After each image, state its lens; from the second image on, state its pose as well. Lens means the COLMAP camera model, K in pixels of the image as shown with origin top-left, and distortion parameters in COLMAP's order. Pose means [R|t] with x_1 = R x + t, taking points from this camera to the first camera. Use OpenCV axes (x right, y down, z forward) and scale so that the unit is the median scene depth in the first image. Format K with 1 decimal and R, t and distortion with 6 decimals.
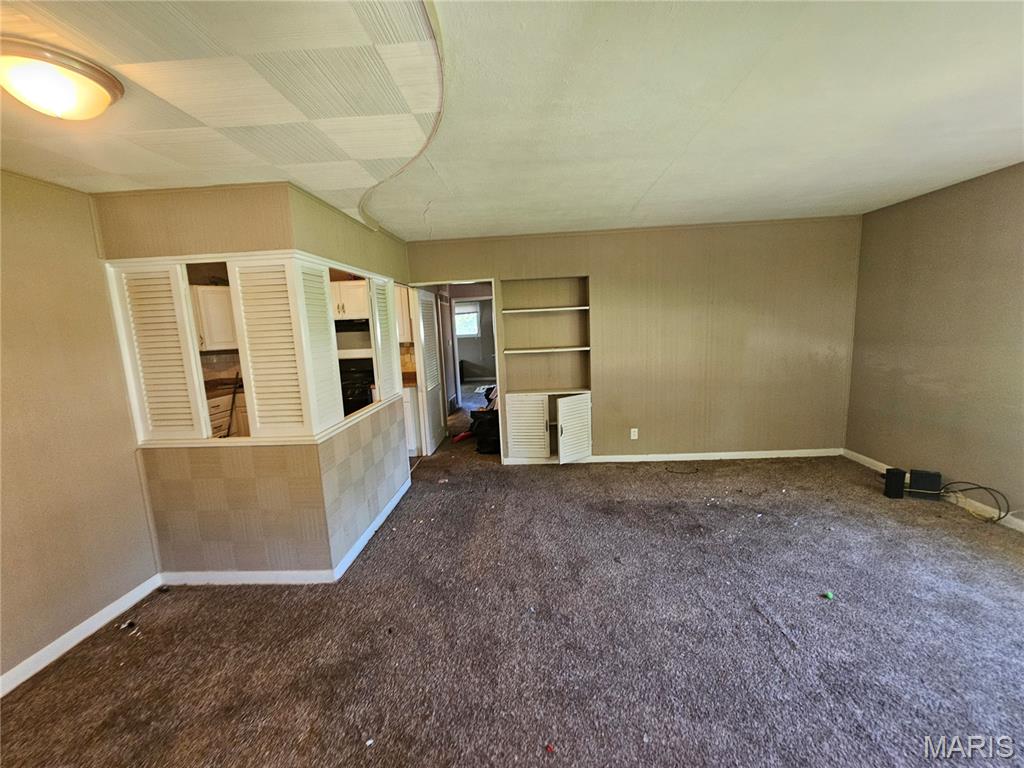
lens RADIAL K [[418.0, 0, 512.0], [0, 418.0, 384.6], [0, 0, 1]] dist [-0.000667, -0.000072]
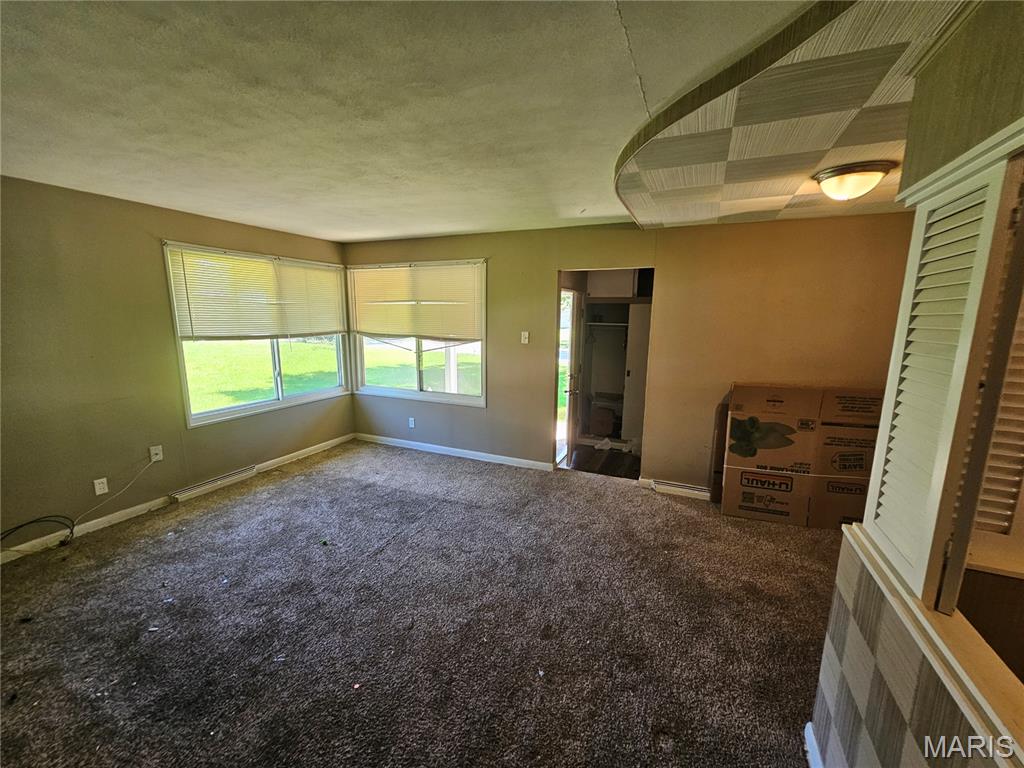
lens RADIAL K [[418.0, 0, 511.8], [0, 418.0, 388.0], [0, 0, 1]] dist [-0.000667, -0.000072]
pose [[-0.932118, -0.022429, 0.361460, -0.201798], [0.088155, 0.954007, 0.286528, -0.226657], [-0.351263, 0.298943, -0.887270, 1.483528]]
